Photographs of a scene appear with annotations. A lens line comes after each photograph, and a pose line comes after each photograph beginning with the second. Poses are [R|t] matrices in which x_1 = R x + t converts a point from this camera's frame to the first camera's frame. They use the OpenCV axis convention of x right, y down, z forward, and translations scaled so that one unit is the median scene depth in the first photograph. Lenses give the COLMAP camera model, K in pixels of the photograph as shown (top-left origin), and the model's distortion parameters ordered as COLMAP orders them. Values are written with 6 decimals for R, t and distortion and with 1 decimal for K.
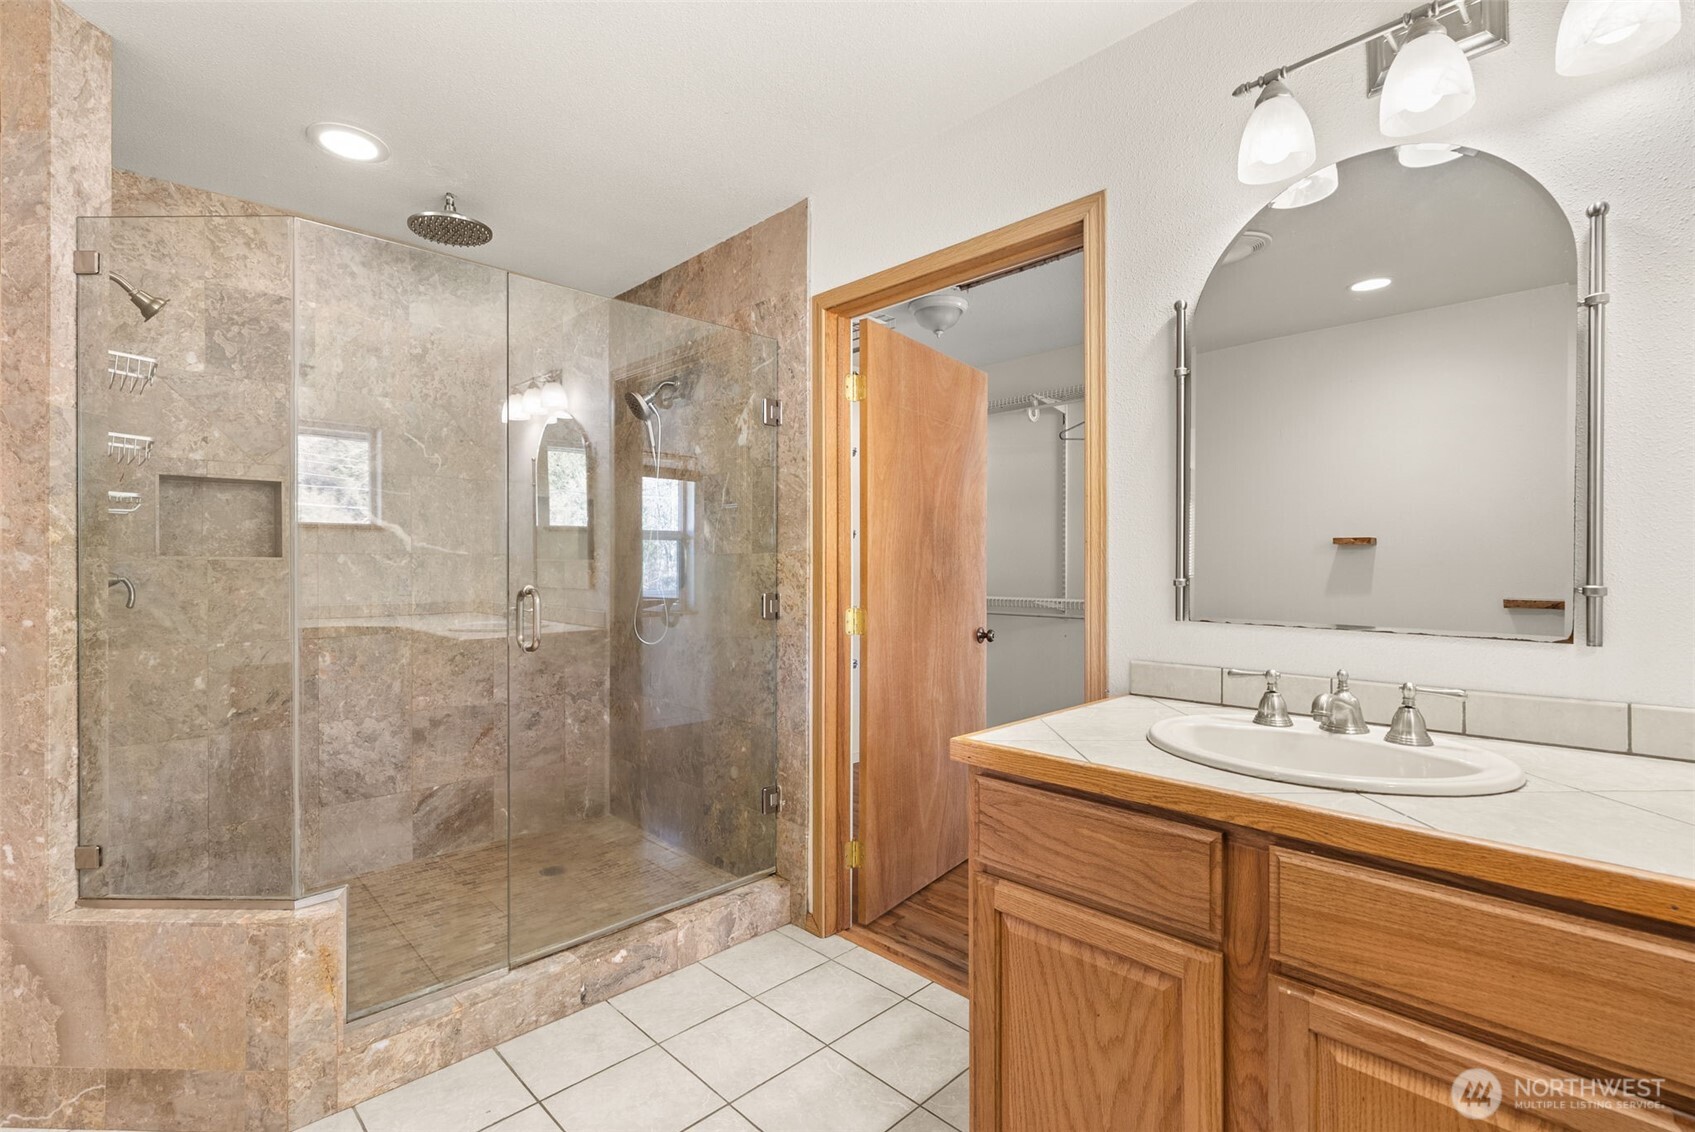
lens RADIAL K [[771.1, 0, 849.4], [0, 771.1, 562.2], [0, 0, 1]] dist [-0.004455, 0.000666]
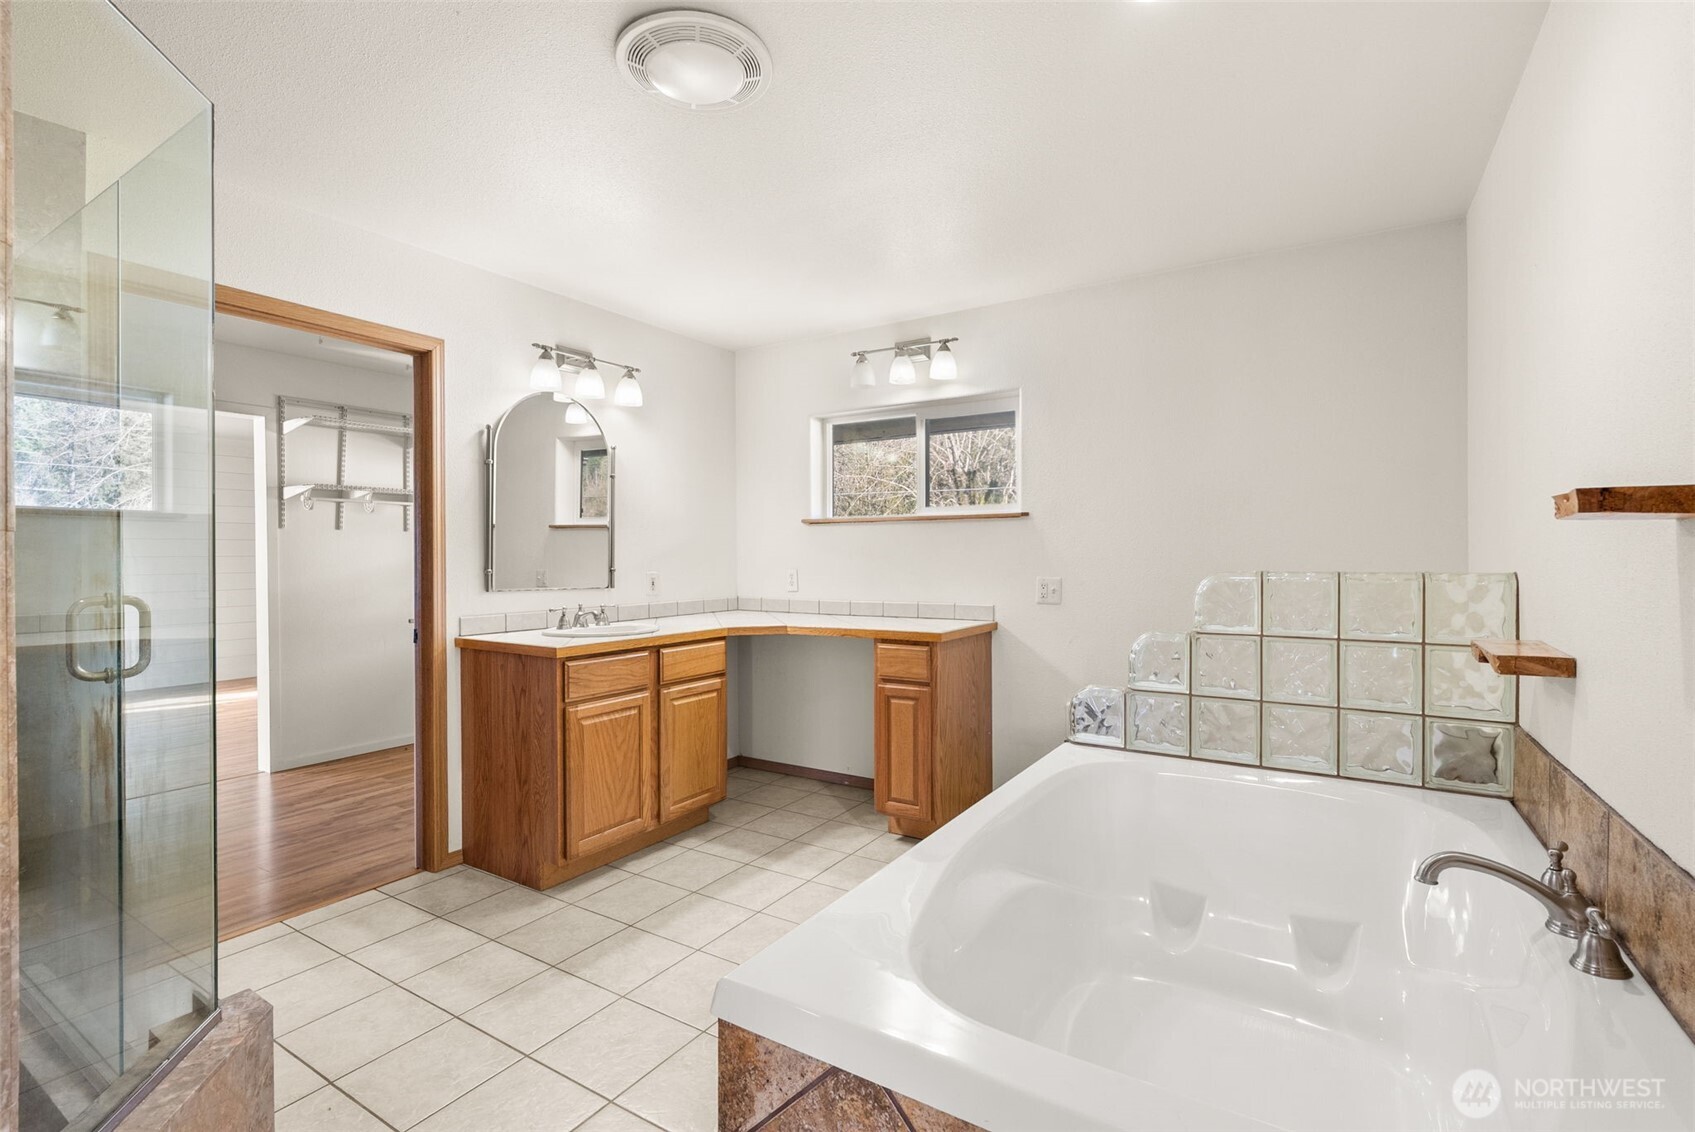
lens RADIAL K [[771.1, 0, 849.9], [0, 771.1, 561.3], [0, 0, 1]] dist [-0.004455, 0.000666]
pose [[-0.222267, -0.008139, 0.974952, -2.391433], [0.004223, 0.999948, 0.009310, -0.020563], [-0.974977, 0.006187, -0.222221, 0.815317]]
